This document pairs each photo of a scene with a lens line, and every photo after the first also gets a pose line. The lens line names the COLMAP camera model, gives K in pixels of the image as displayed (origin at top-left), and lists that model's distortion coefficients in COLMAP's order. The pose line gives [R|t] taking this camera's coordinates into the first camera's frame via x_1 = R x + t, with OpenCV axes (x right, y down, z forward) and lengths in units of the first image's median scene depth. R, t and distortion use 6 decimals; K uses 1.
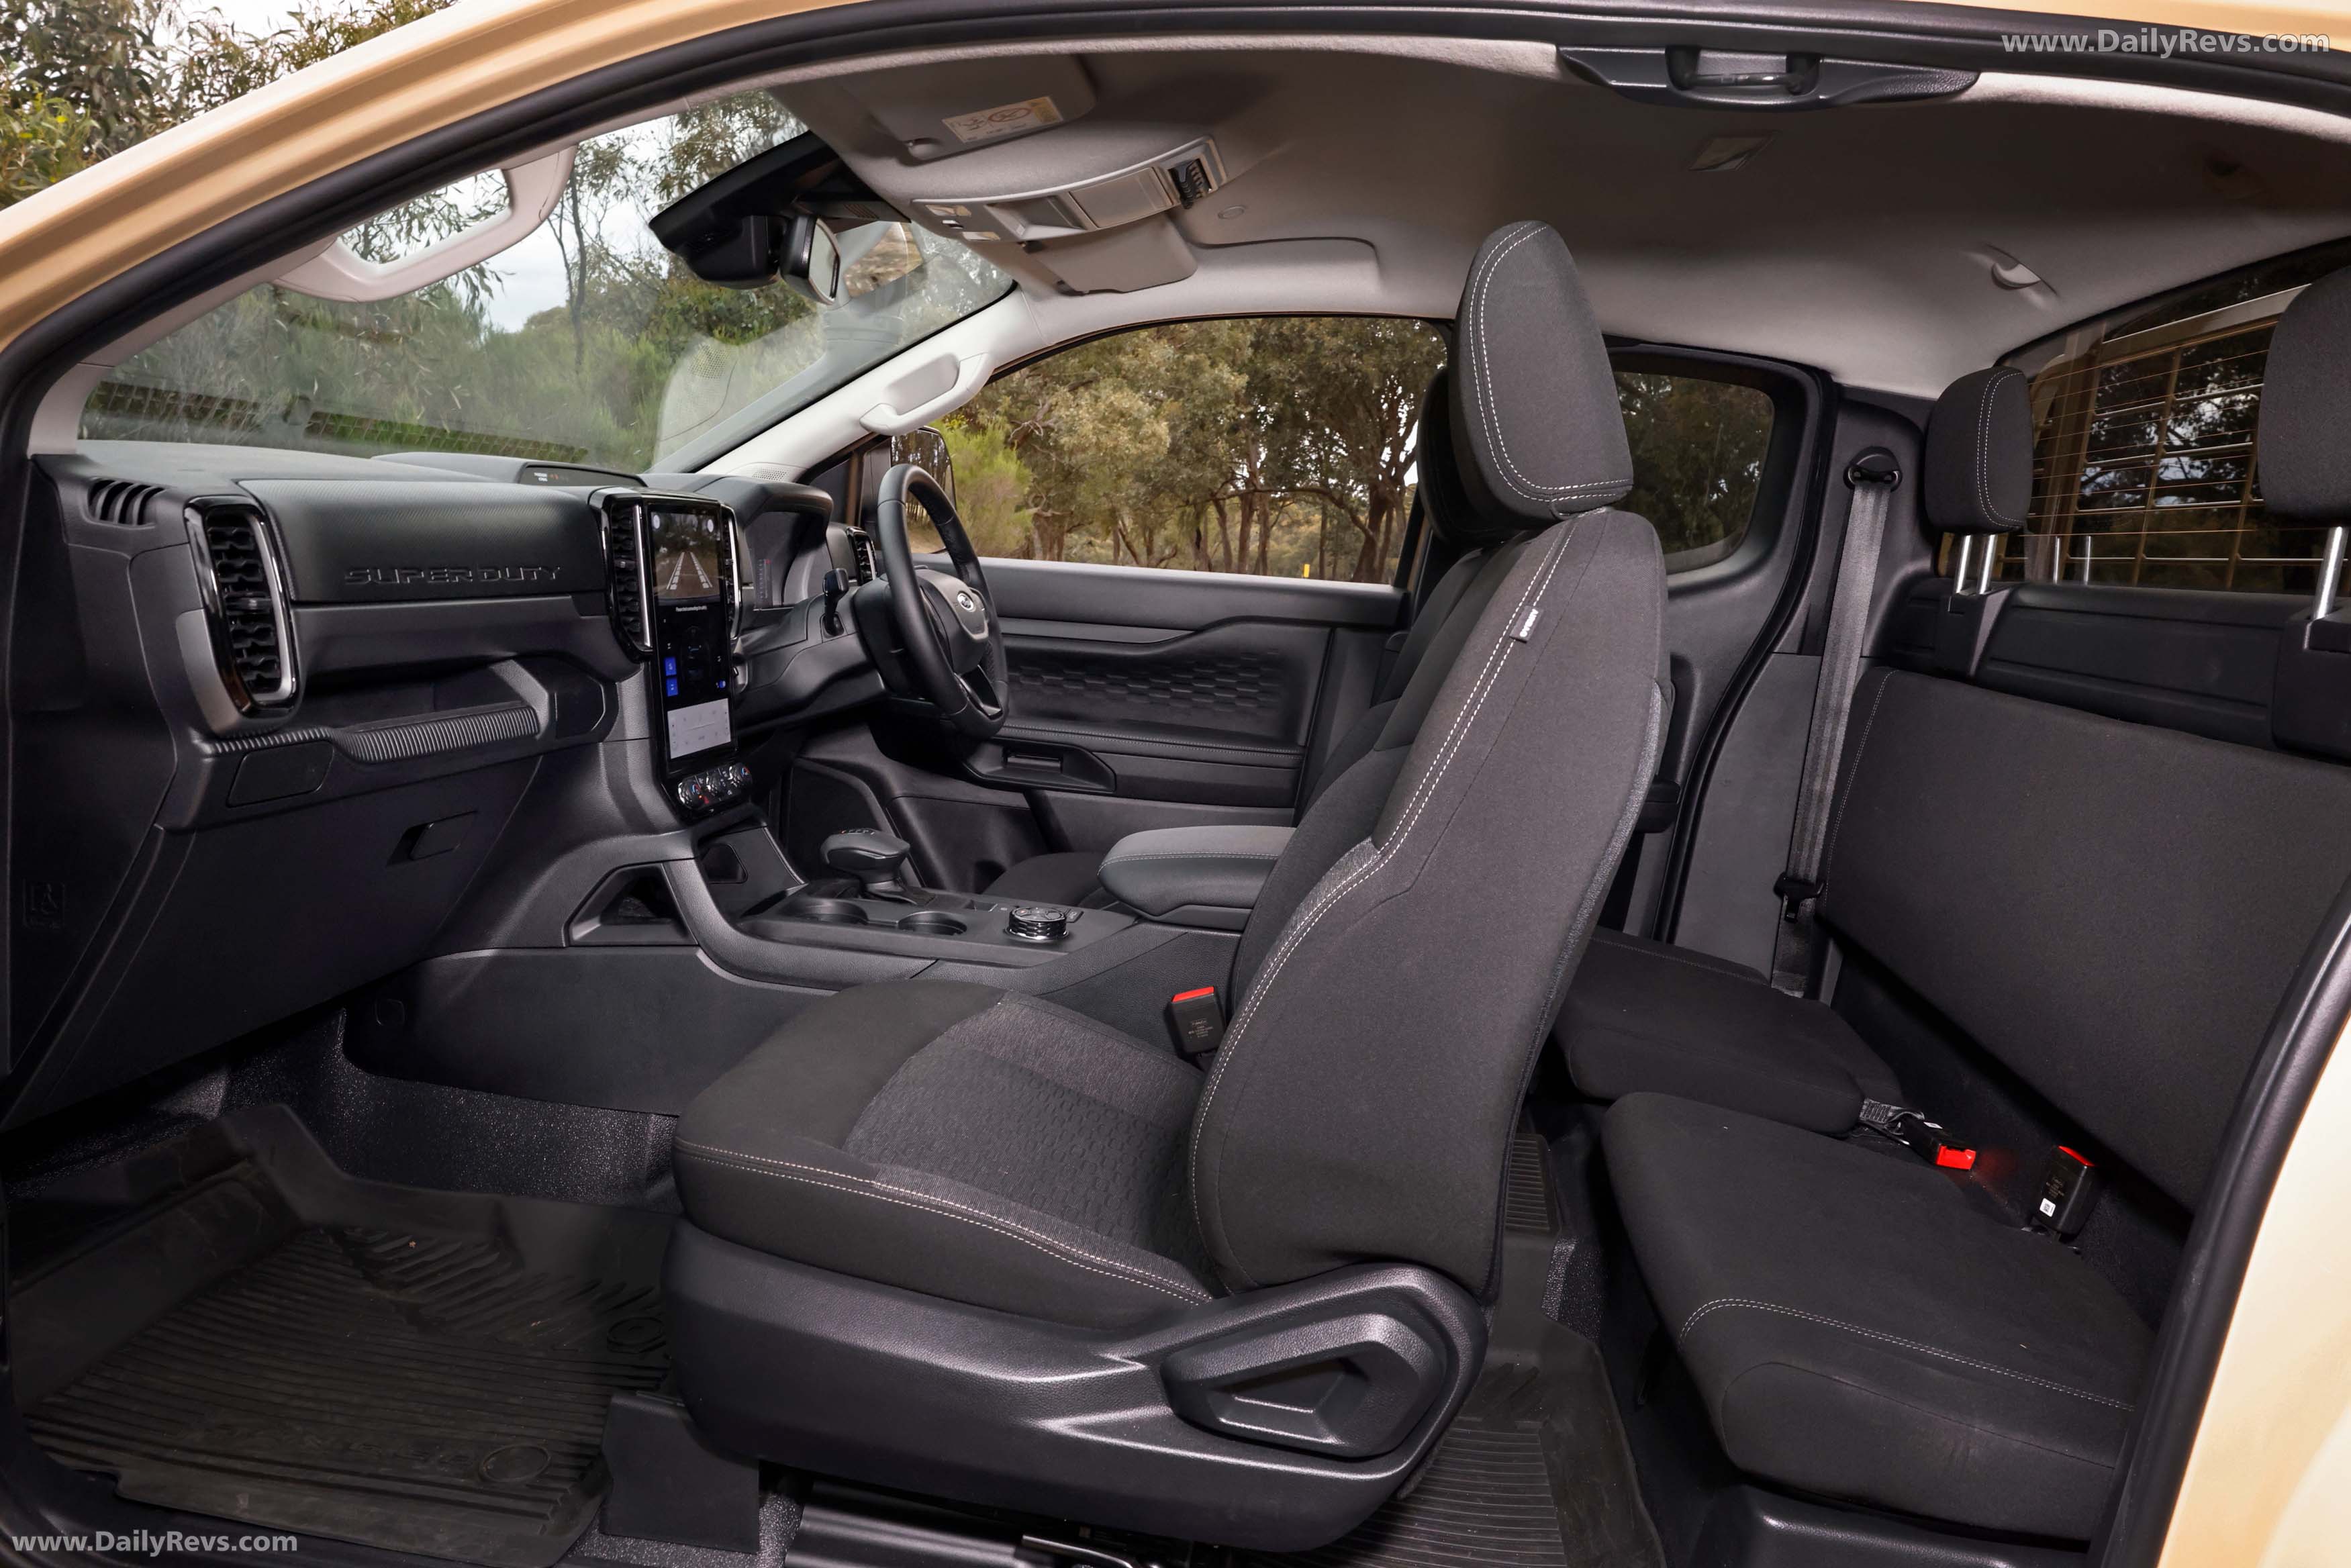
lens RADIAL K [[1568.9, 0, 1188.7], [0, 1568.9, 794.1], [0, 0, 1]] dist [-0.001713, -0.002882]
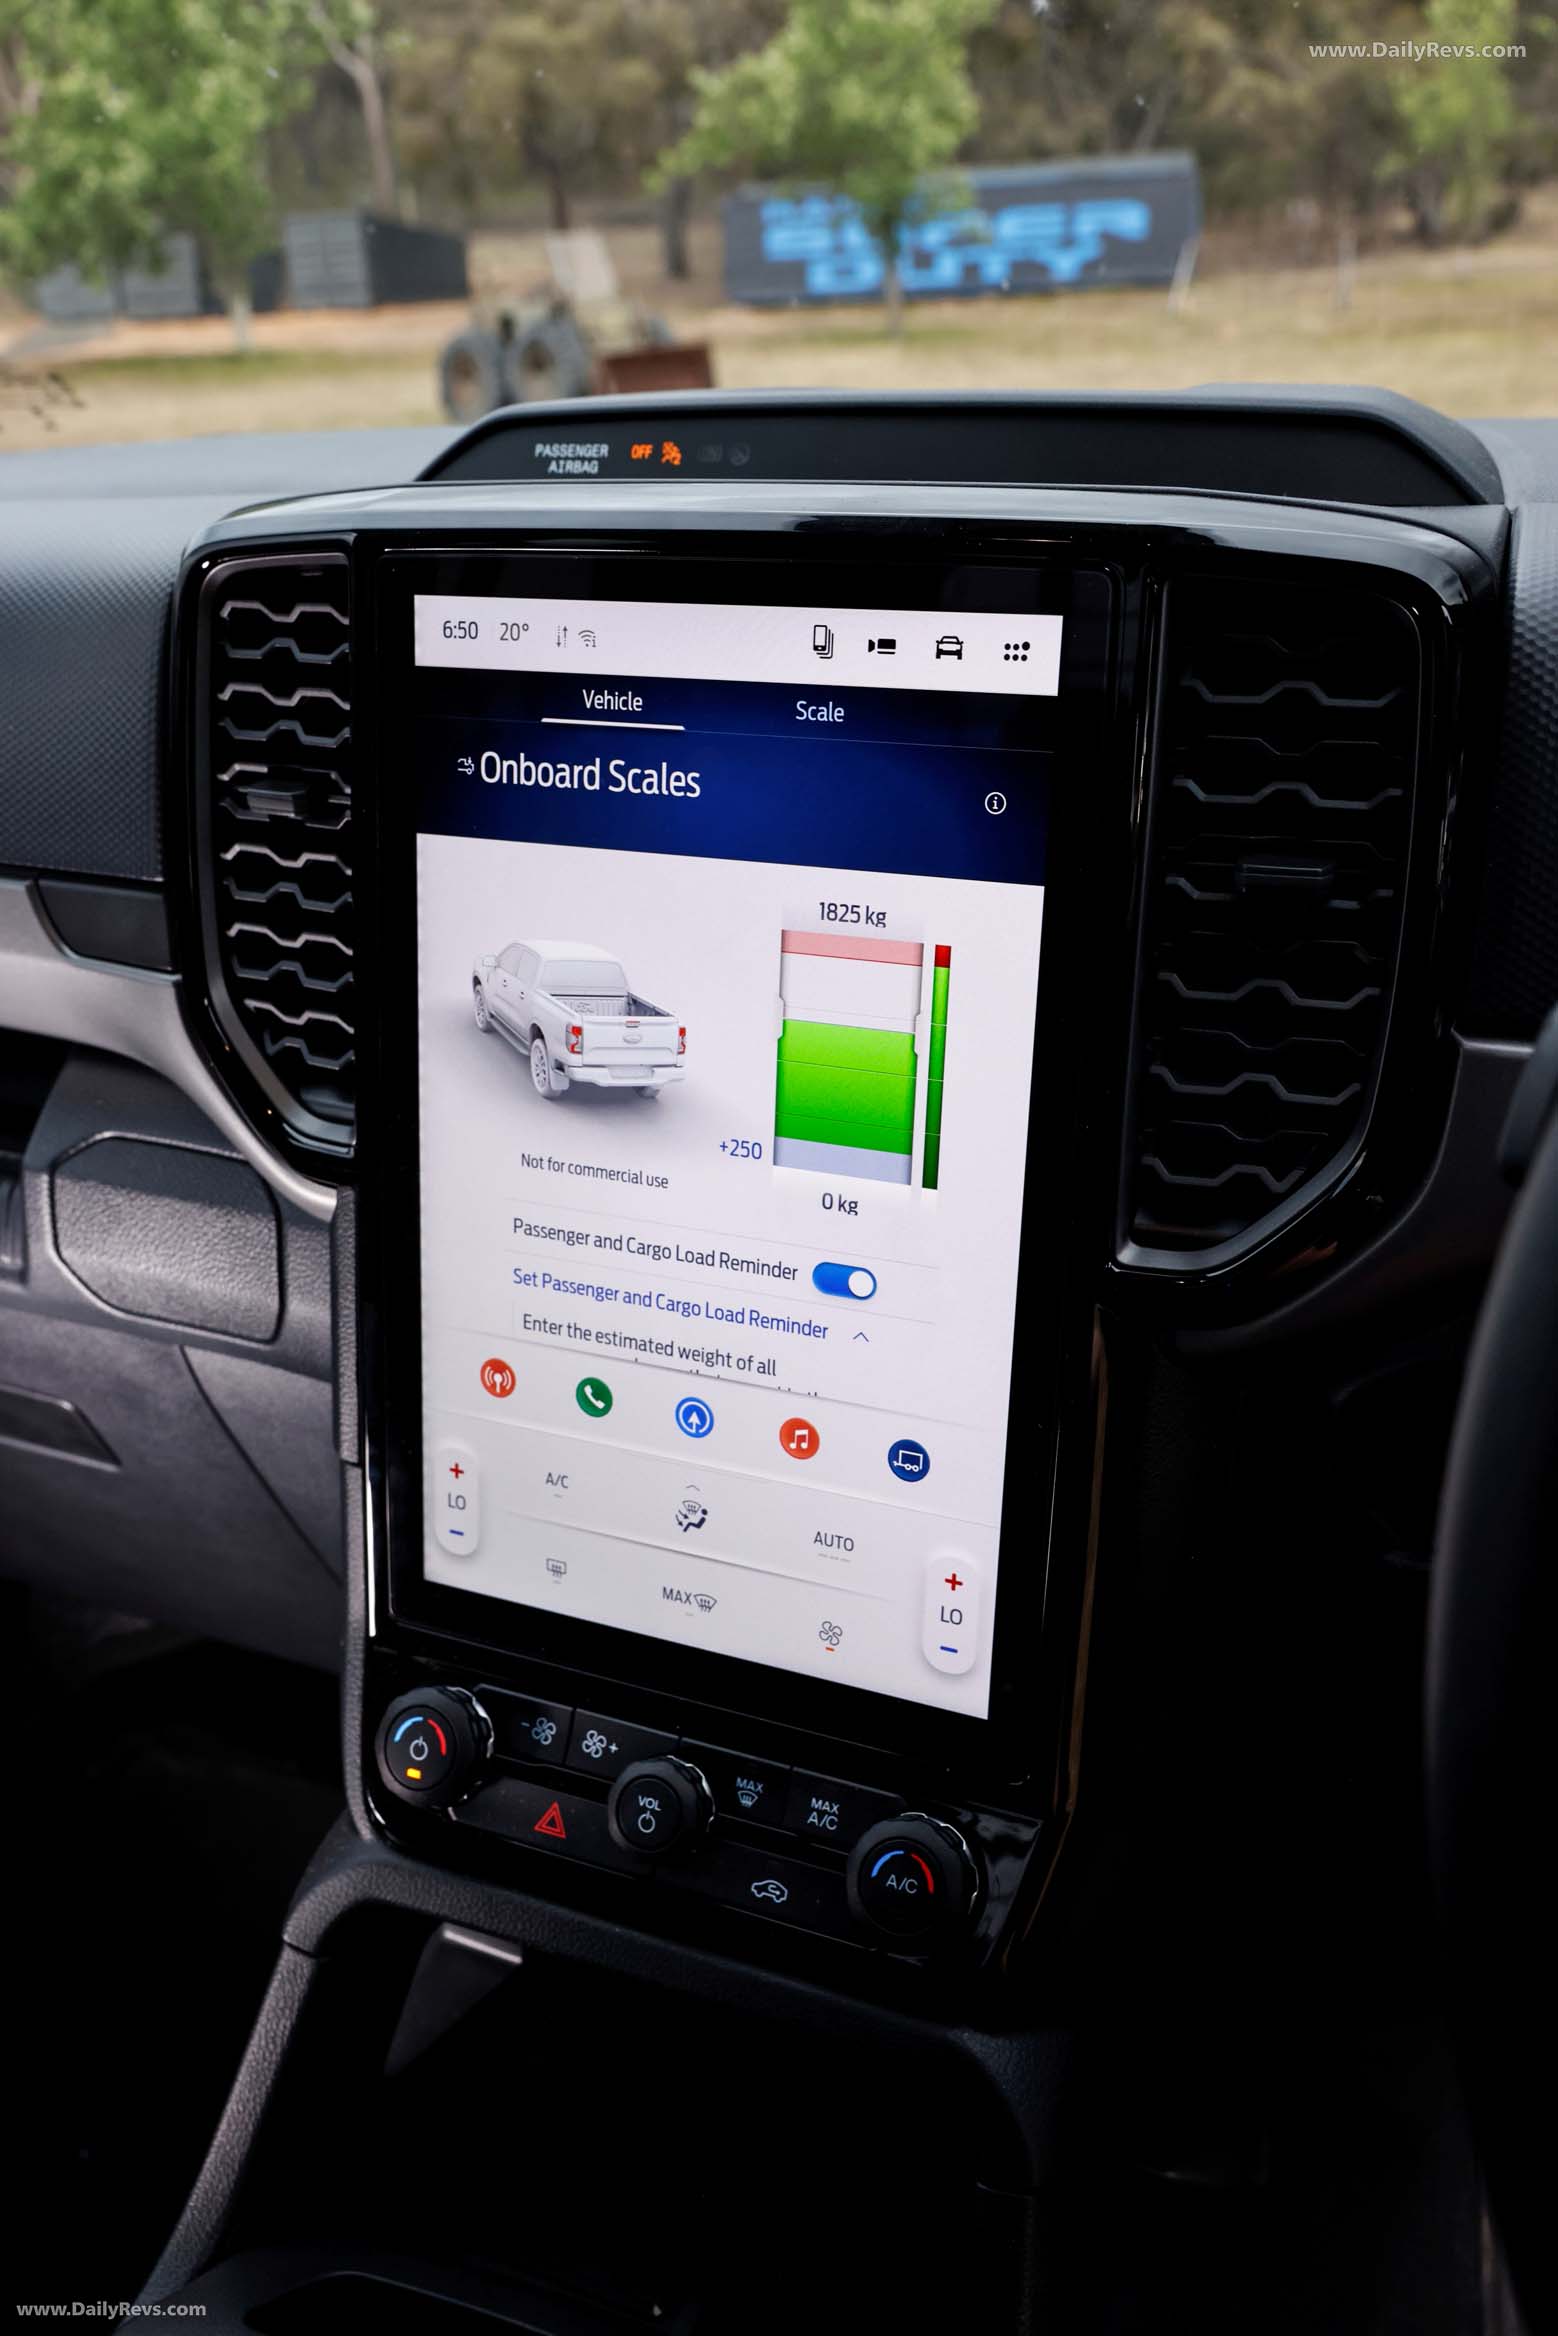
lens RADIAL K [[2097.7, 0, 758.4], [0, 2097.7, 1188.3], [0, 0, 1]] dist [0.023499, 0.012938]
pose [[-0.308774, 0.262724, -0.914131, -0.036930], [-0.168986, 0.930650, 0.324551, -0.148756], [0.936004, 0.254688, -0.242964, 0.822545]]
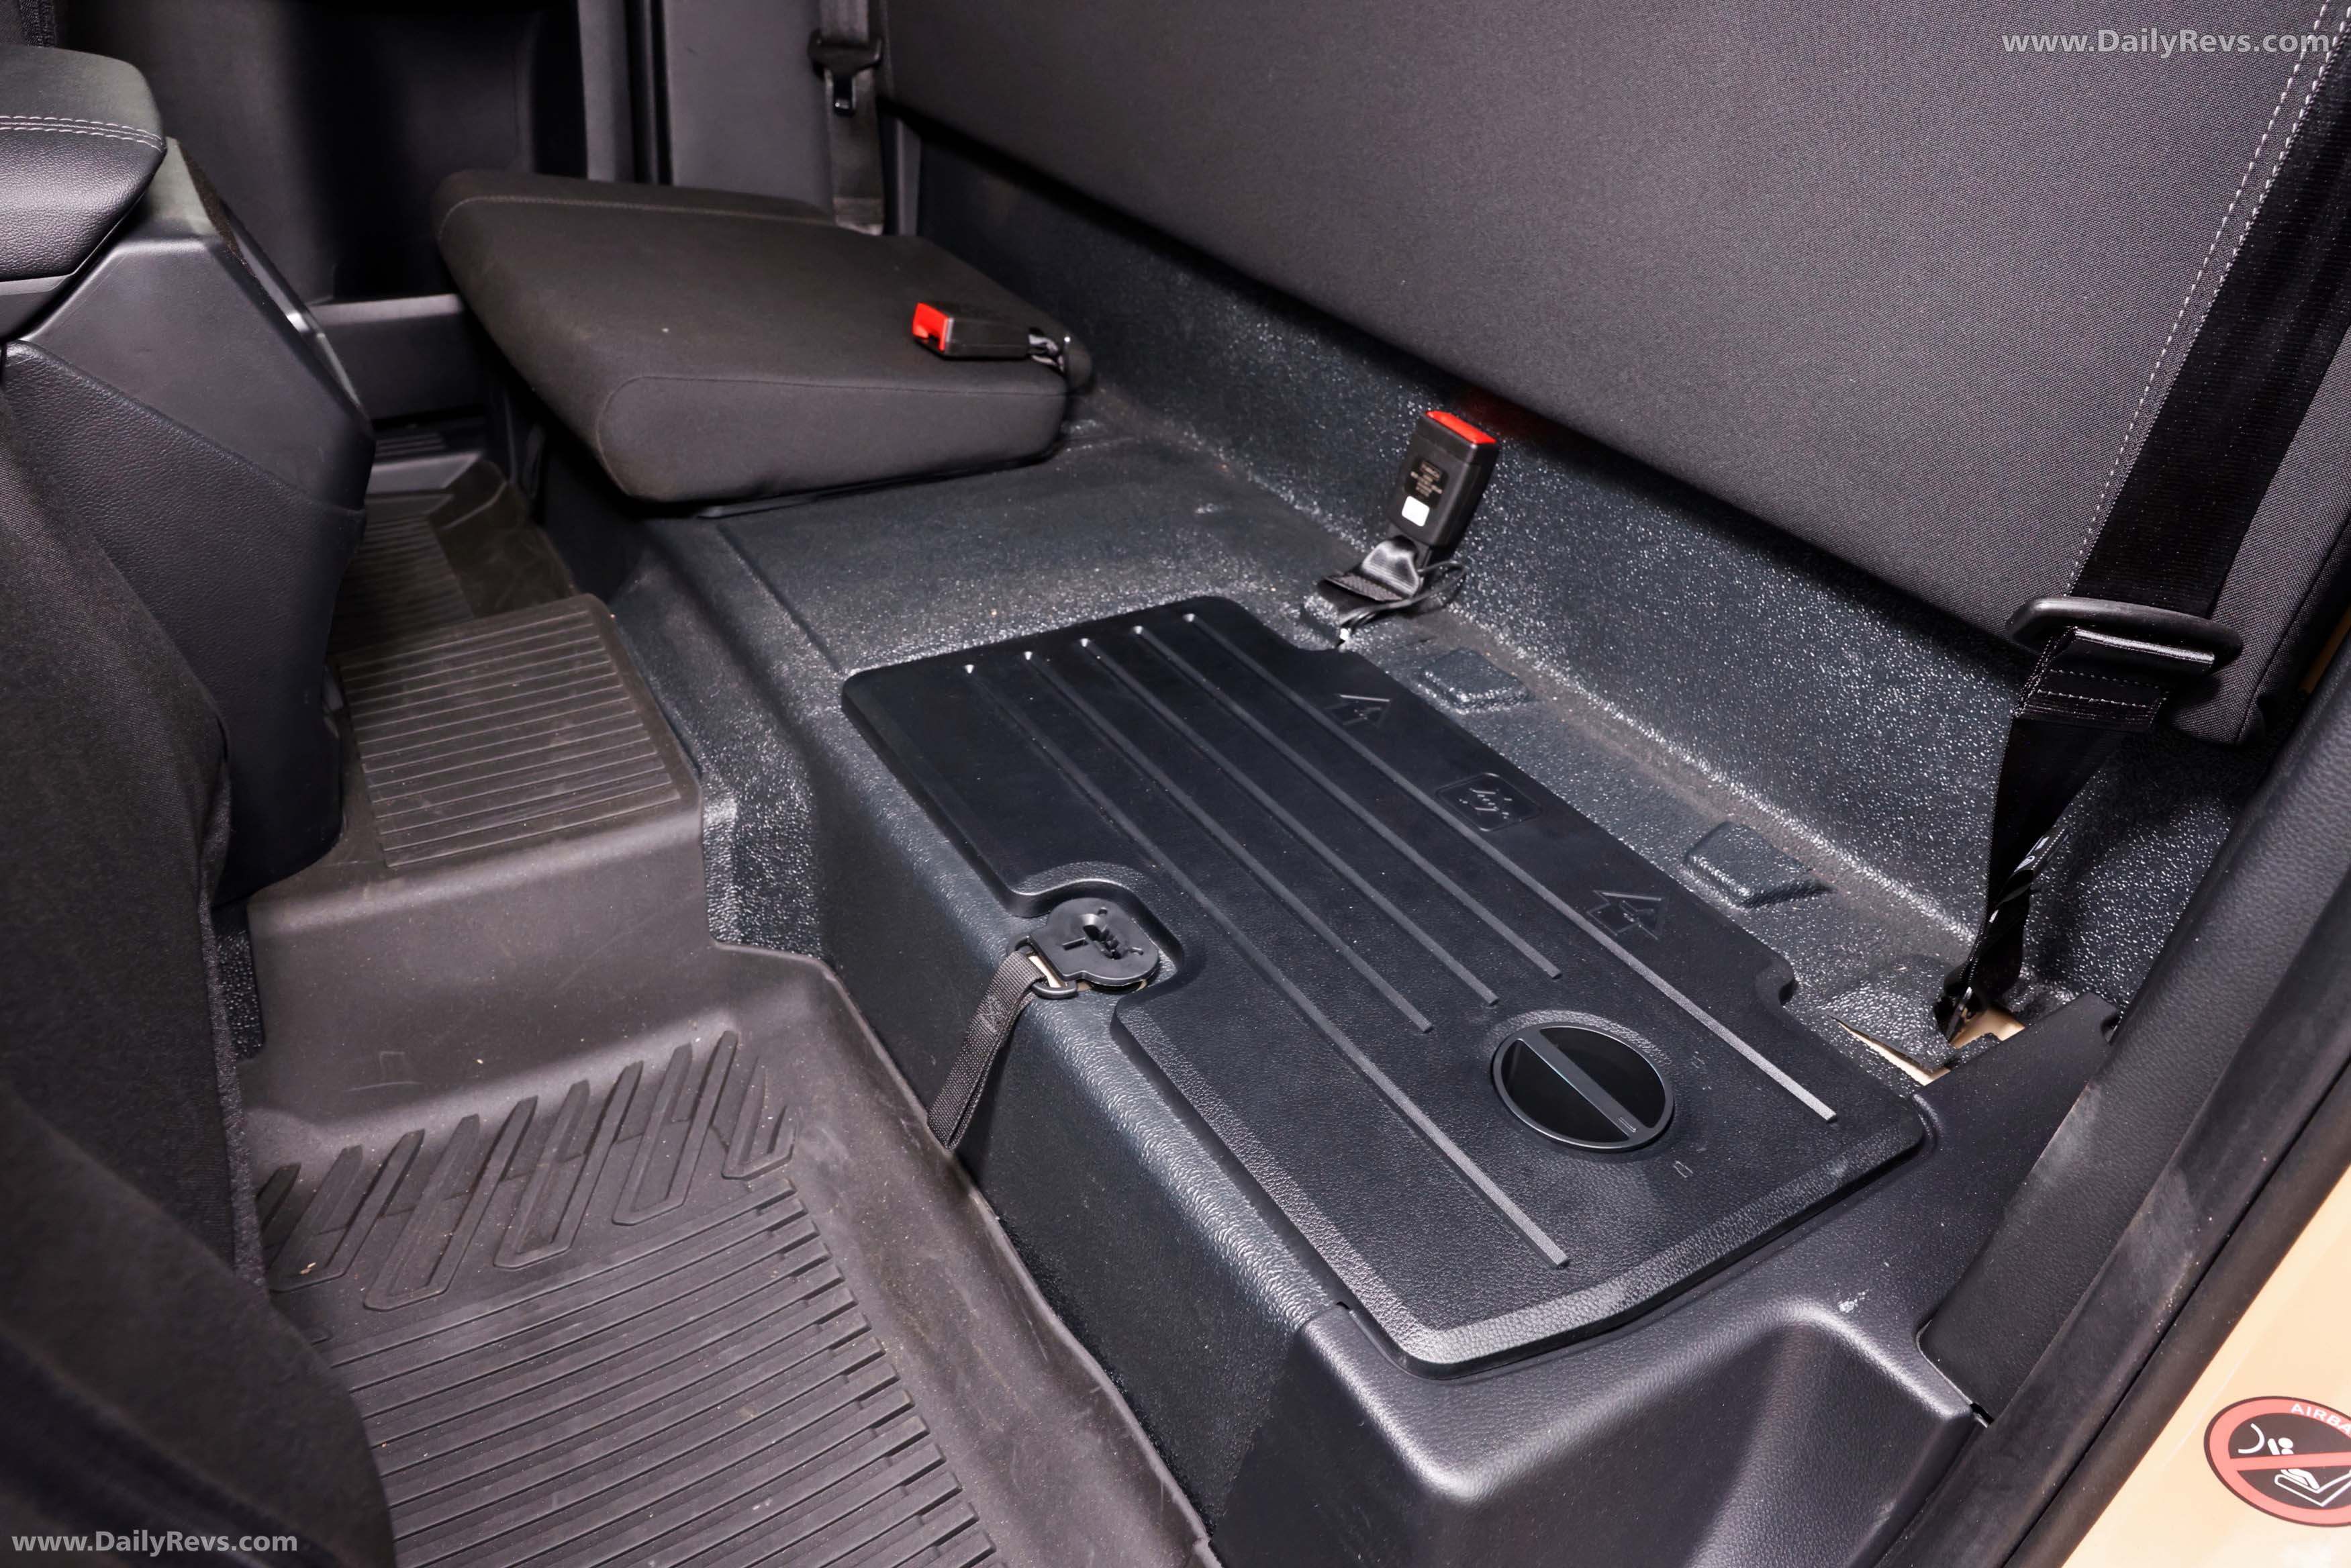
lens RADIAL K [[1568.9, 0, 1184.9], [0, 1568.9, 788.2], [0, 0, 1]] dist [-0.001713, -0.002882]
pose [[0.779443, -0.380014, 0.498055, 0.069193], [0.110199, 0.865785, 0.488132, 0.022503], [-0.616705, -0.325586, 0.716707, 0.364266]]
